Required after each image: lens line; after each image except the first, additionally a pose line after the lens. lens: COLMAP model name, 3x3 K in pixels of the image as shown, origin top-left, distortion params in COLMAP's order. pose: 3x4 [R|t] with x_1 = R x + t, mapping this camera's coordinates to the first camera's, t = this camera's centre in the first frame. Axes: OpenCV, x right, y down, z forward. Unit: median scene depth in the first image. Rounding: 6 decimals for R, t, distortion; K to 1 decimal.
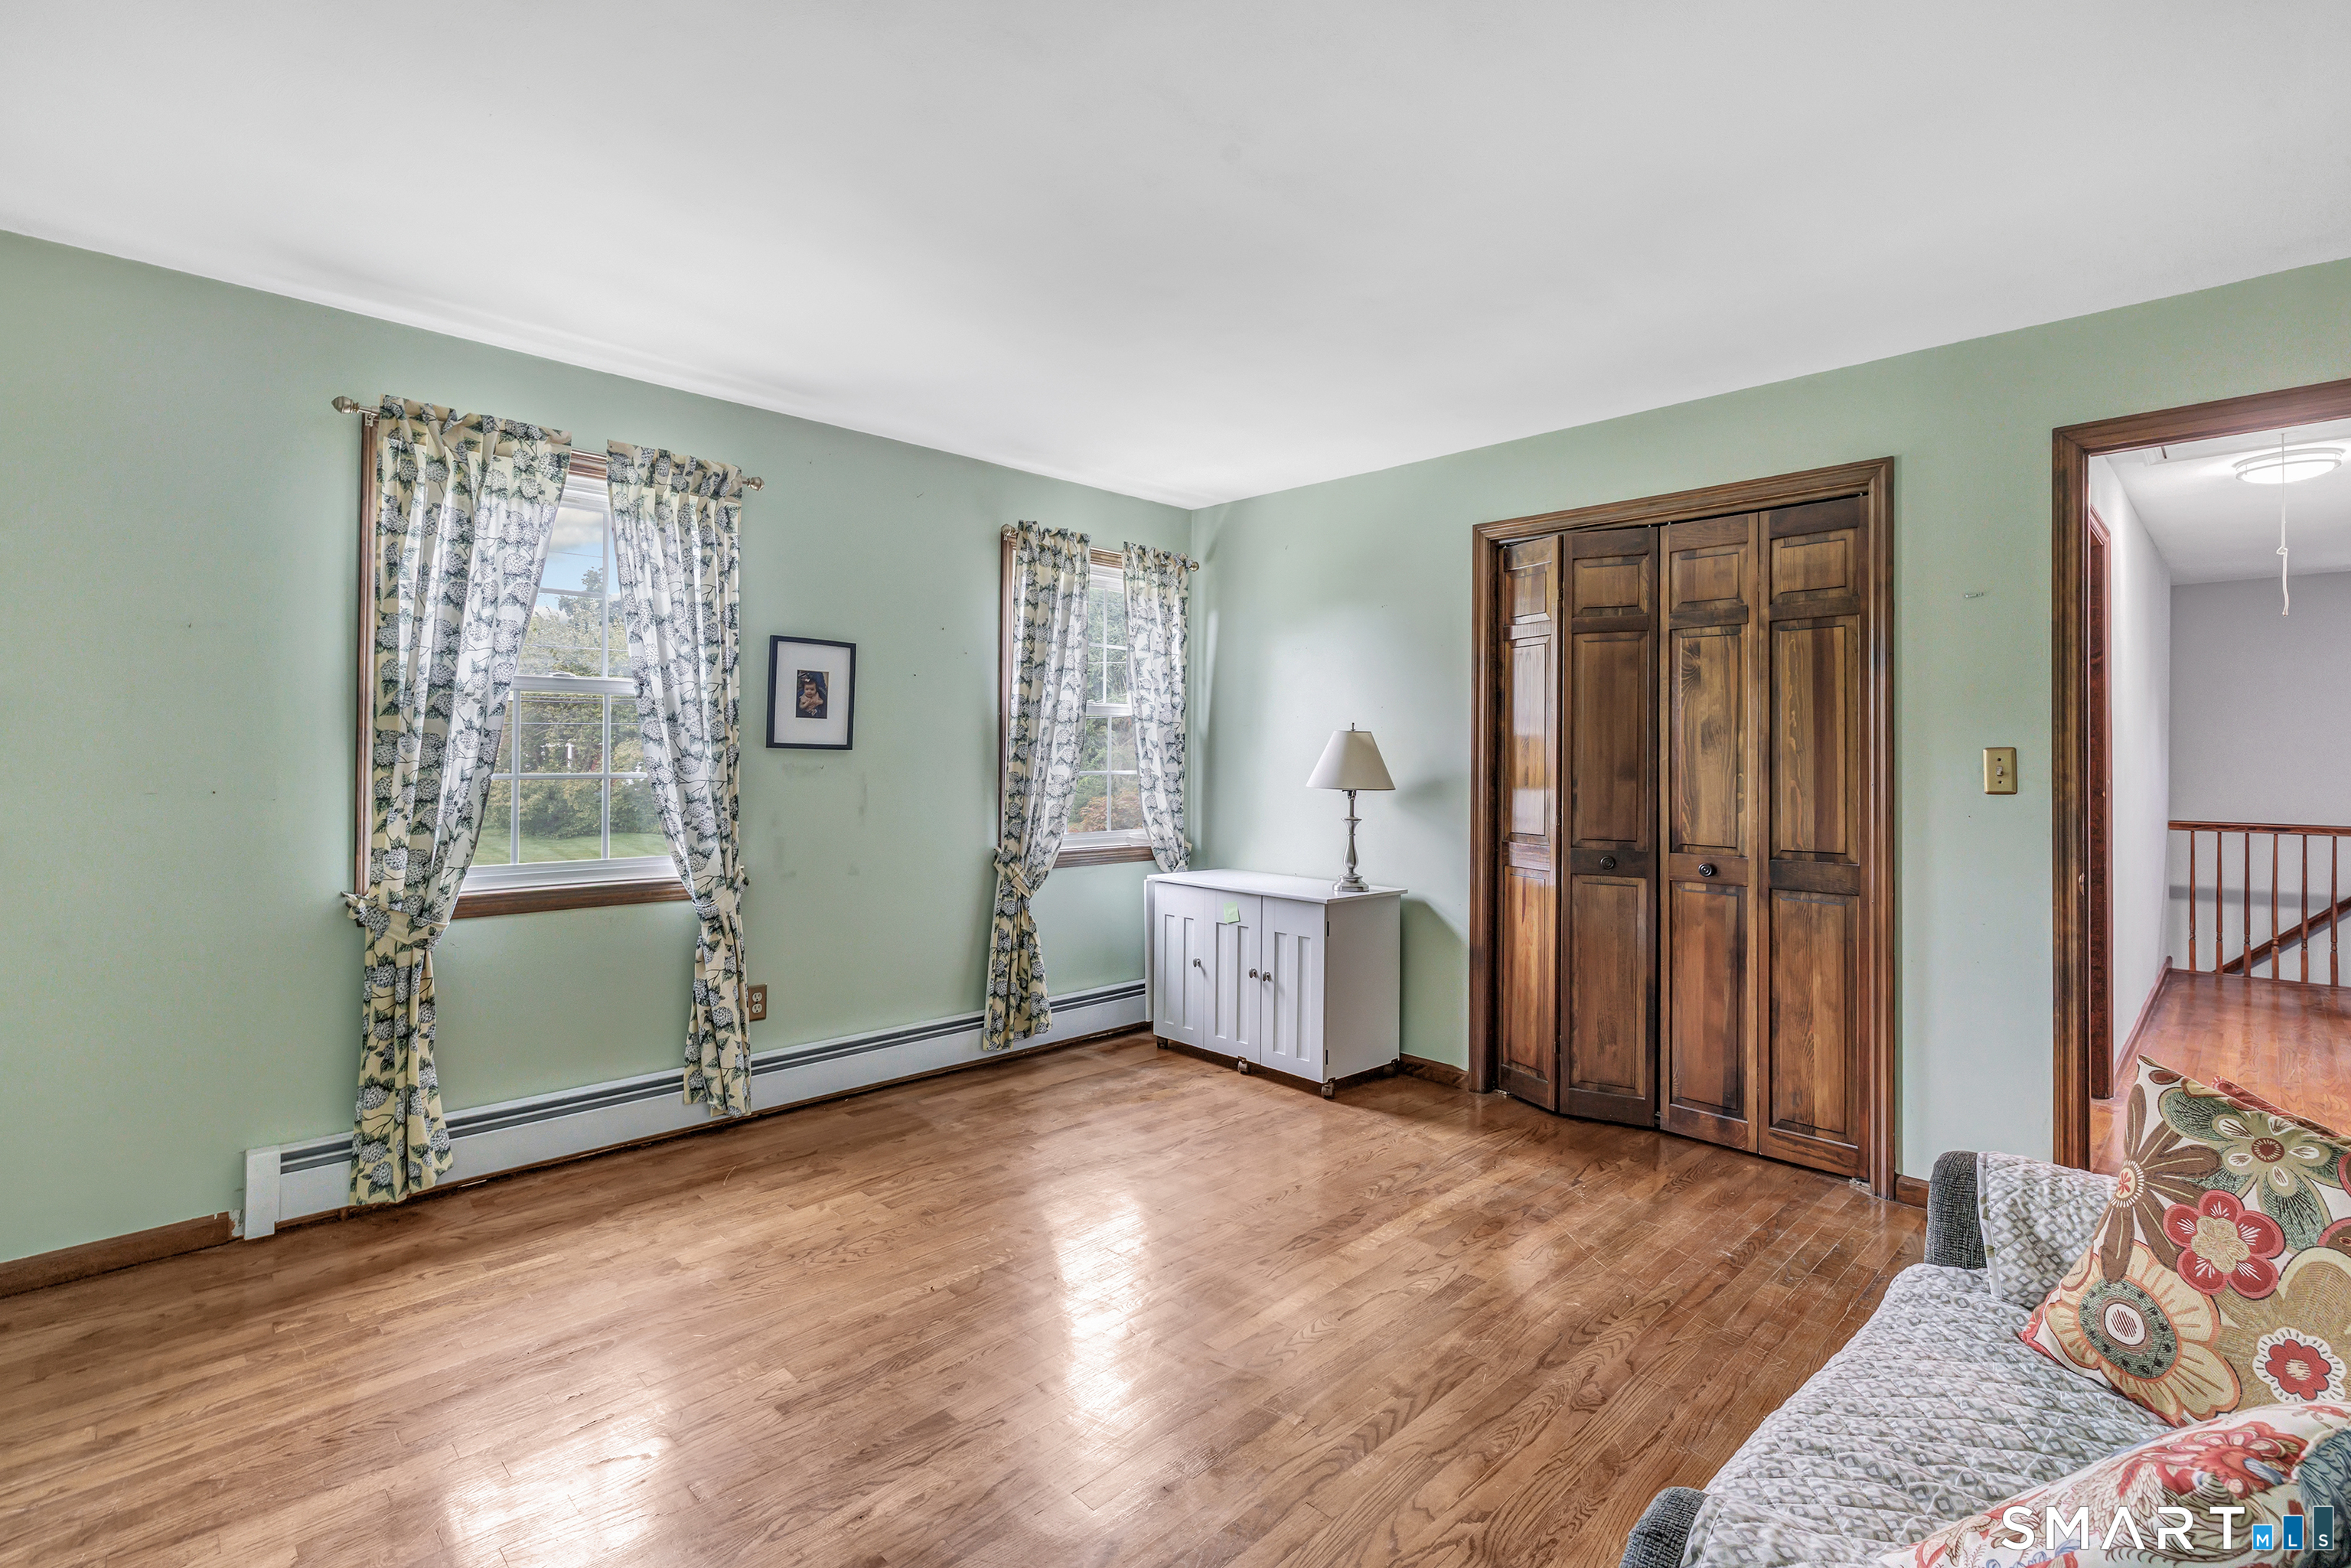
lens RADIAL K [[1050.7, 0, 1177.3], [0, 1050.7, 758.7], [0, 0, 1]] dist [-0.000799, -0.000045]
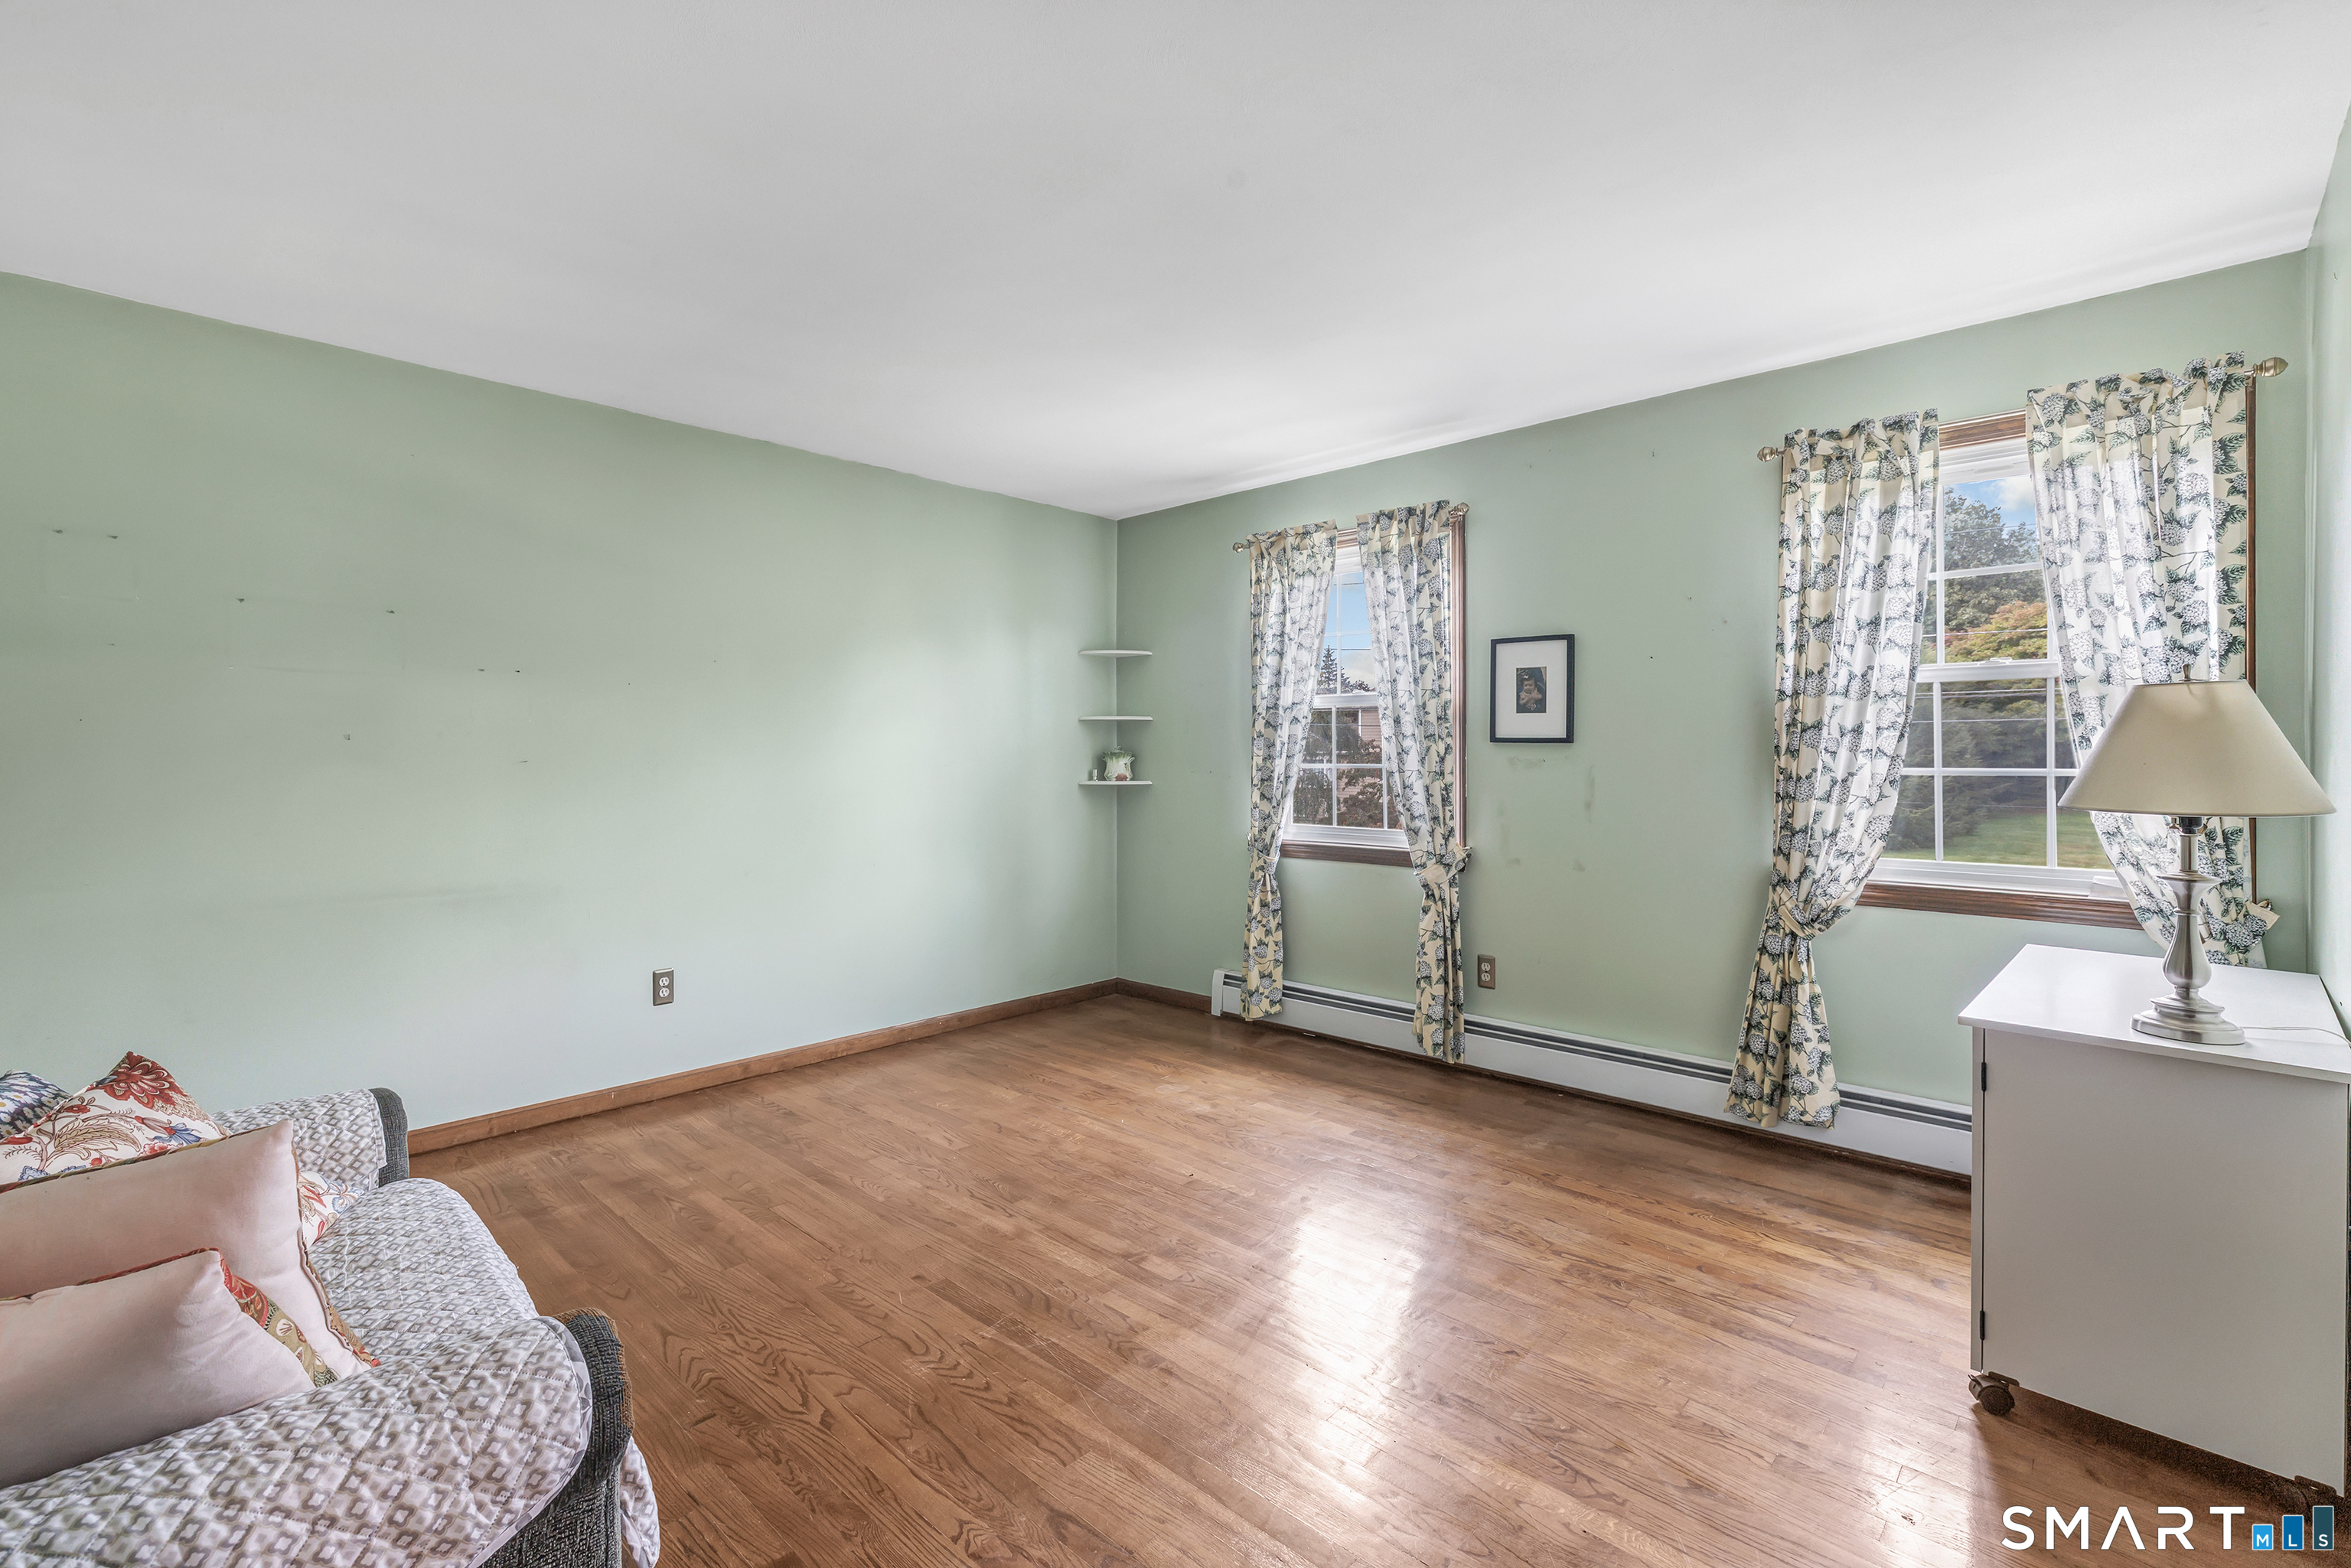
lens RADIAL K [[1050.7, 0, 1177.3], [0, 1050.7, 758.7], [0, 0, 1]] dist [-0.000799, -0.000045]
pose [[0.041542, 0.002916, -0.999133, 0.674825], [0.005070, 0.999982, 0.003129, 0.001548], [0.999124, -0.005196, 0.041526, 0.609187]]
